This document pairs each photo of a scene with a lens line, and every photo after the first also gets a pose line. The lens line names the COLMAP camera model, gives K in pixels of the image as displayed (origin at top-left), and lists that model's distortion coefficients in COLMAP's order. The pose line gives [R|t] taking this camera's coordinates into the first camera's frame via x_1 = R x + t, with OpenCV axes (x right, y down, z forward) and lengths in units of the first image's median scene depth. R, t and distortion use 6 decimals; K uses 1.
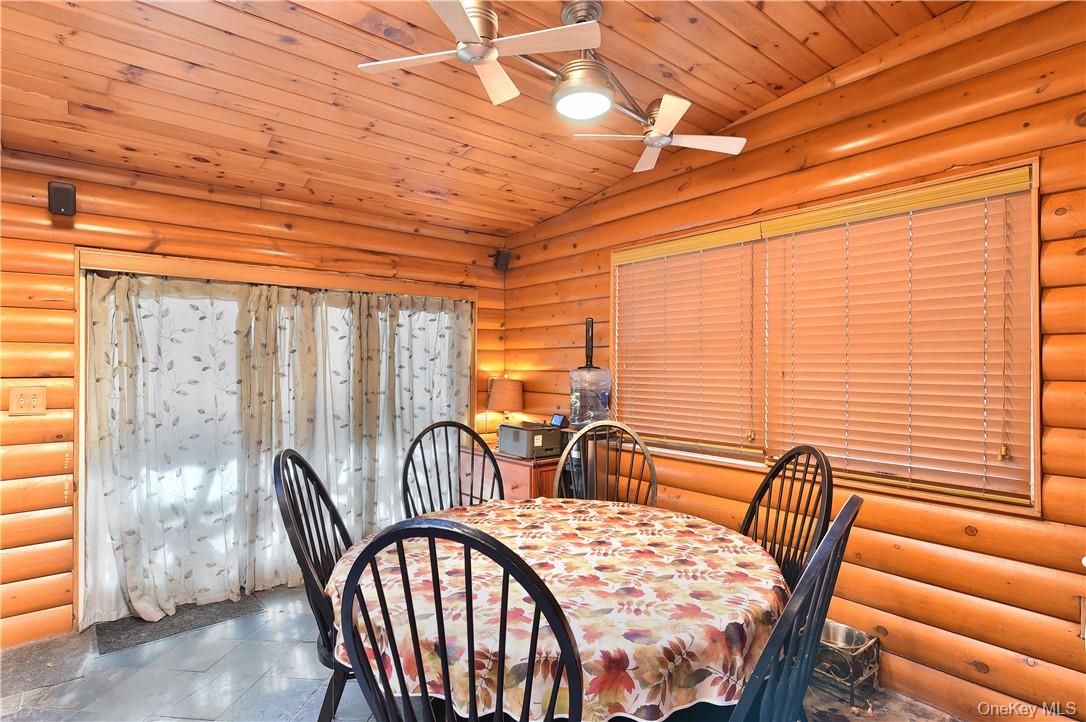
lens RADIAL K [[549.9, 0, 543.0], [0, 549.9, 361.0], [0, 0, 1]] dist [0.001215, 0.000340]
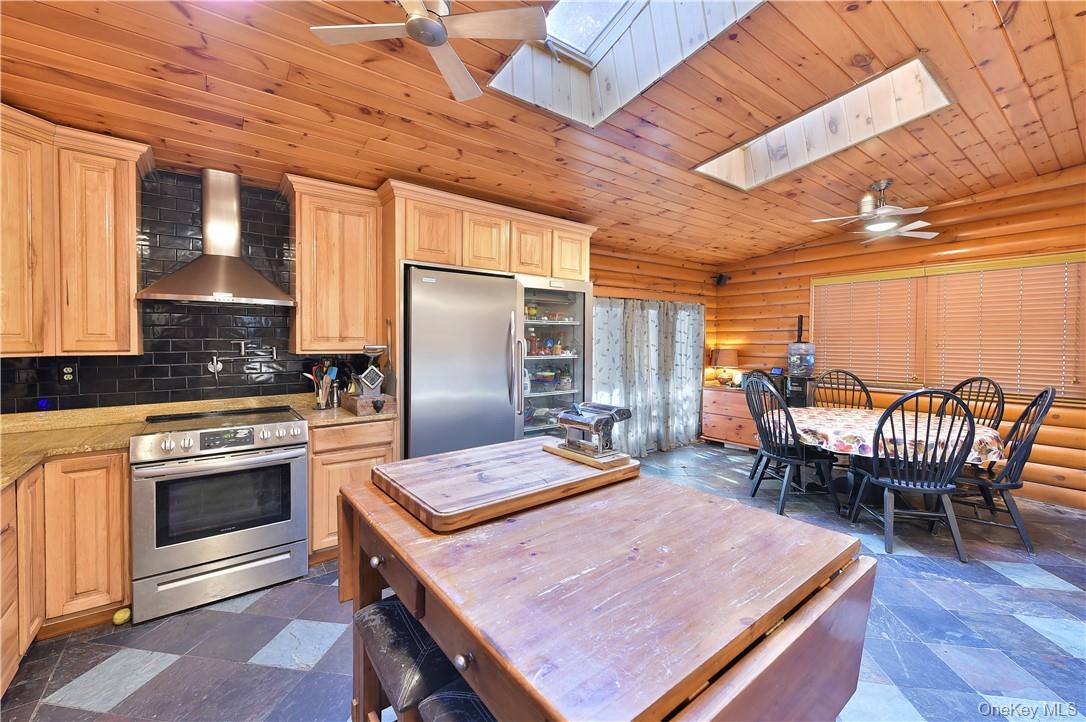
lens RADIAL K [[439.4, 0, 534.7], [0, 439.4, 345.9], [0, 0, 1]] dist [-0.000553, -0.000124]
pose [[0.998364, -0.001551, -0.057156, -0.704770], [0.002629, 0.999820, 0.018800, -0.004960], [0.057116, -0.018919, 0.998188, -0.504158]]
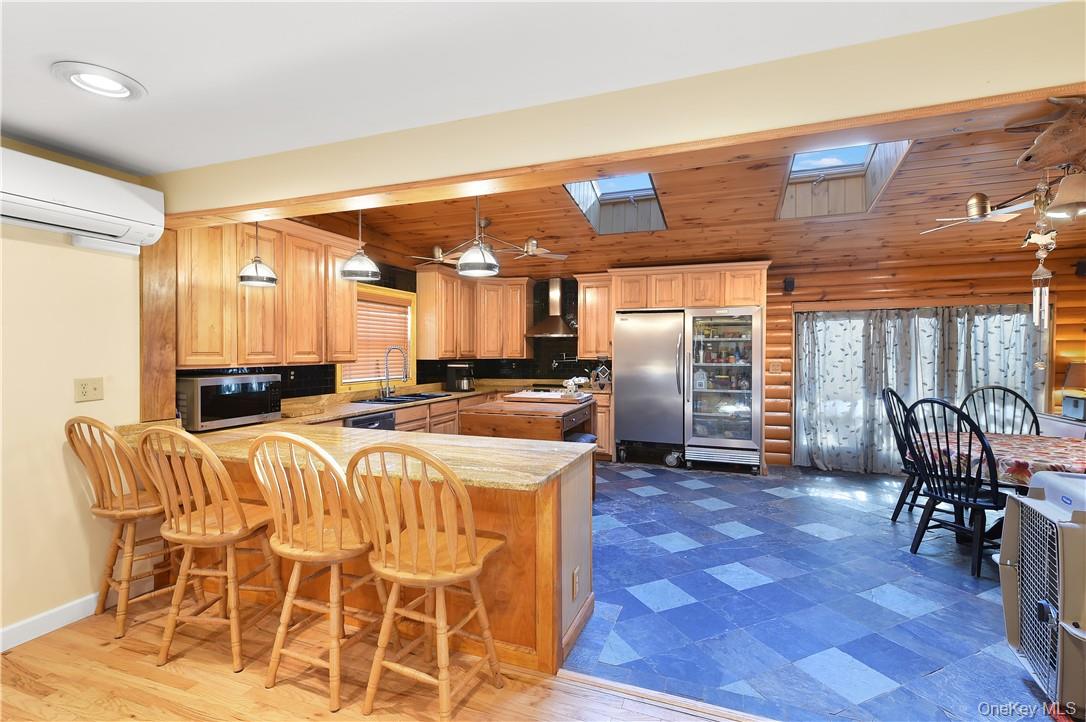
lens RADIAL K [[495.7, 0, 543.0], [0, 495.7, 361.0], [0, 0, 1]] dist [0.003487, 0.000326]
pose [[0.489953, 0.013474, -0.871645, 0.377205], [0.009565, 0.999737, 0.020831, -0.009960], [0.871696, -0.018543, 0.489696, -0.760887]]
